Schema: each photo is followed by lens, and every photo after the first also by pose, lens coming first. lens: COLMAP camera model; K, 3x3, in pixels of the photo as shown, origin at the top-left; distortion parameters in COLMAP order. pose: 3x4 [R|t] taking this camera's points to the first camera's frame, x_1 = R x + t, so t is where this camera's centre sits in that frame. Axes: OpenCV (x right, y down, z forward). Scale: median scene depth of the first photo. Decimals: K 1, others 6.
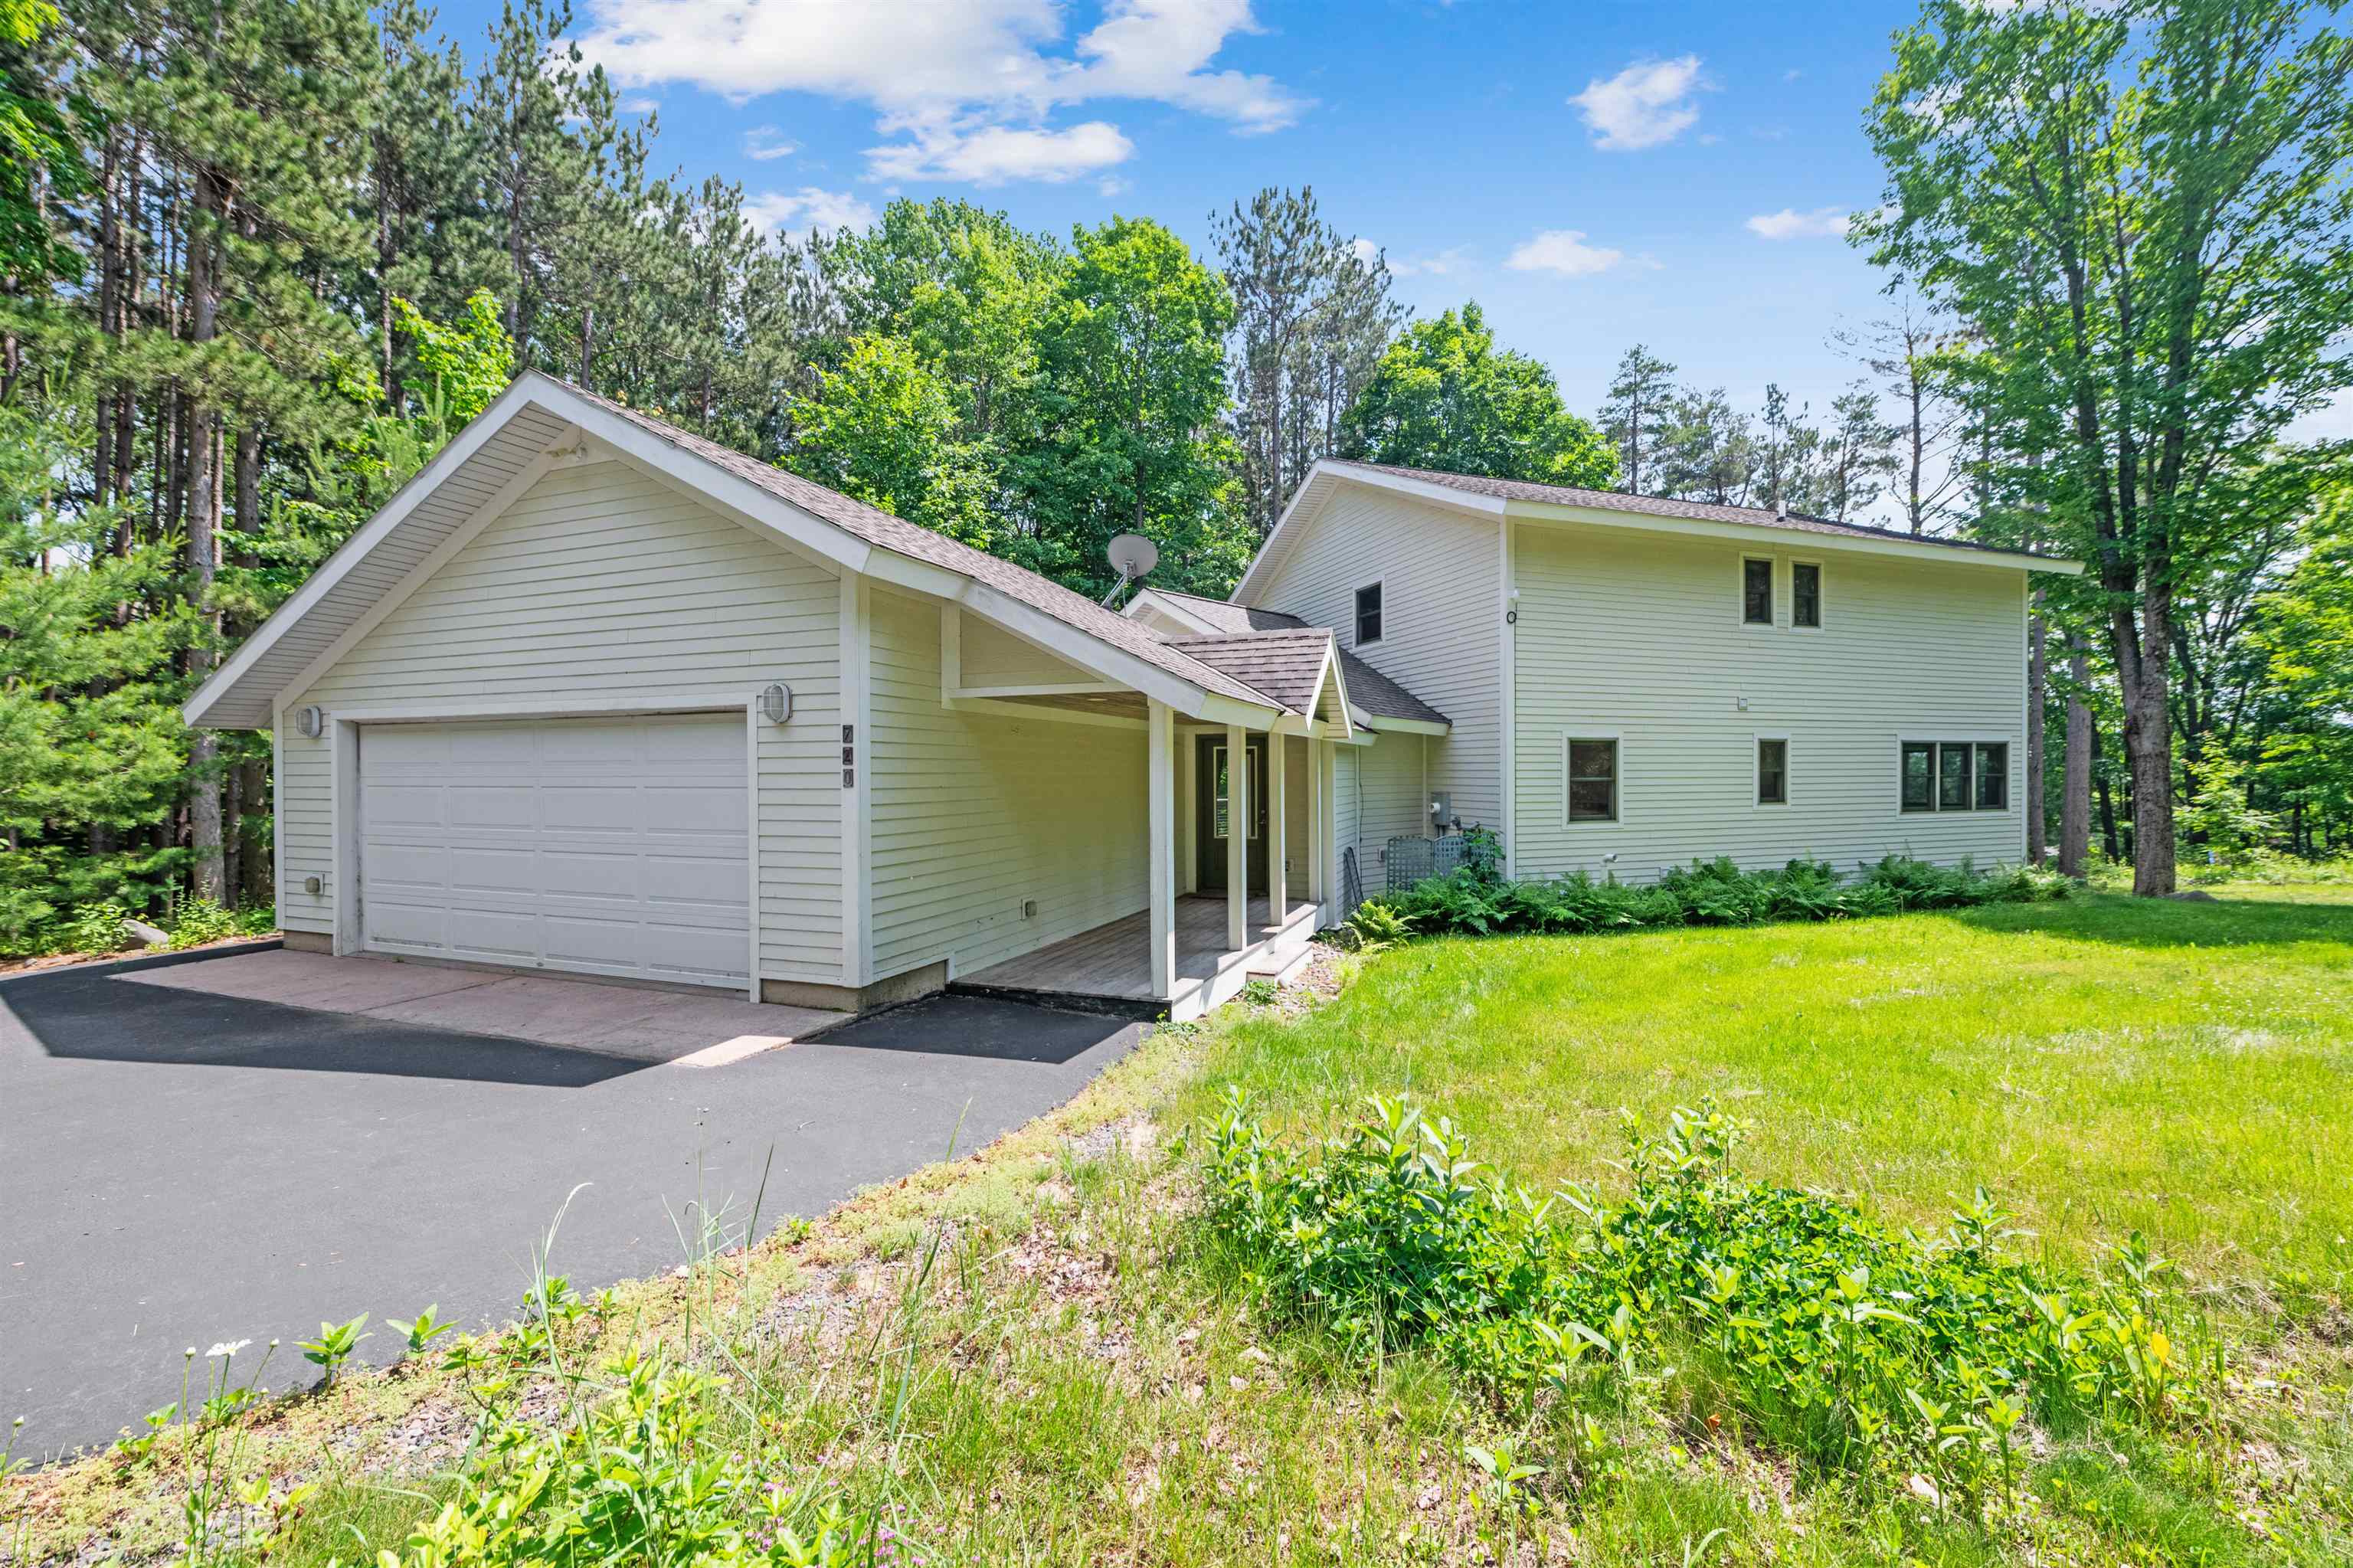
lens RADIAL K [[942.4, 0, 1179.4], [0, 942.4, 768.7], [0, 0, 1]] dist [-0.013501, -0.000150]
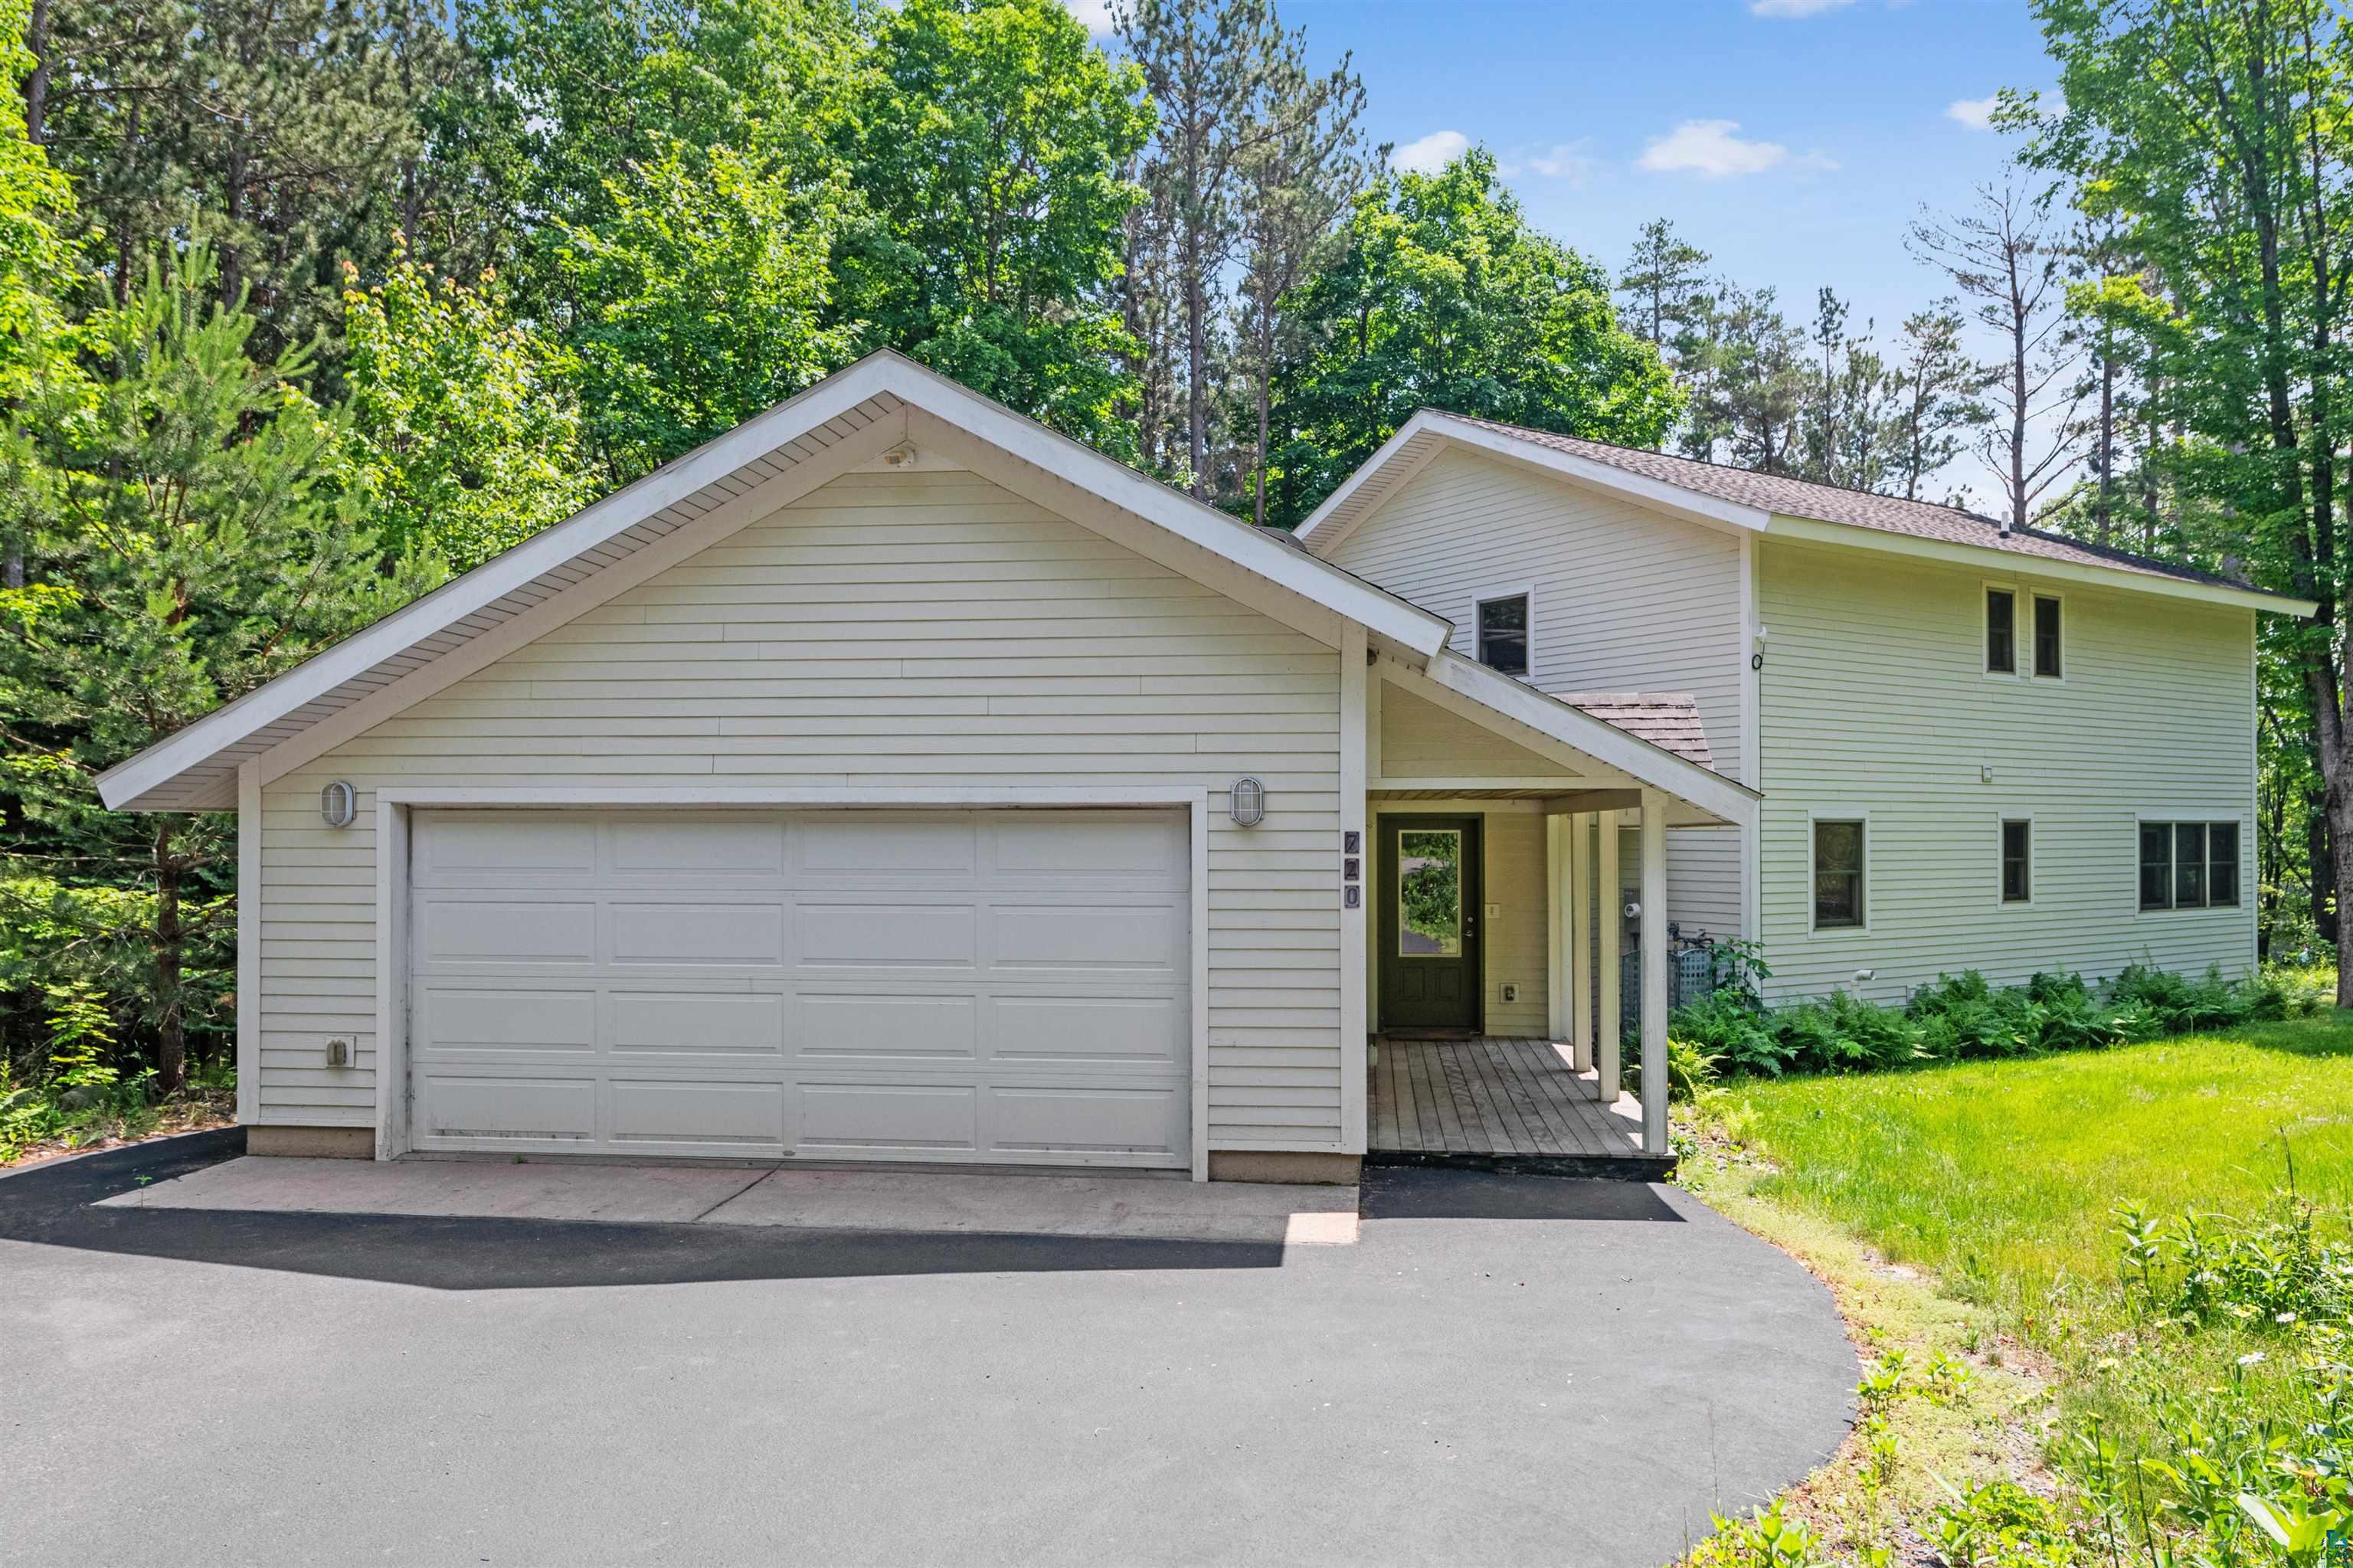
lens RADIAL K [[1615.9, 0, 1175.7], [0, 1615.9, 788.1], [0, 0, 1]] dist [-0.001138, -0.010341]
pose [[0.971243, 0.010573, 0.237856, -0.368301], [-0.005105, 0.999709, -0.023593, -0.022108], [-0.238036, 0.021701, 0.971014, -0.144572]]
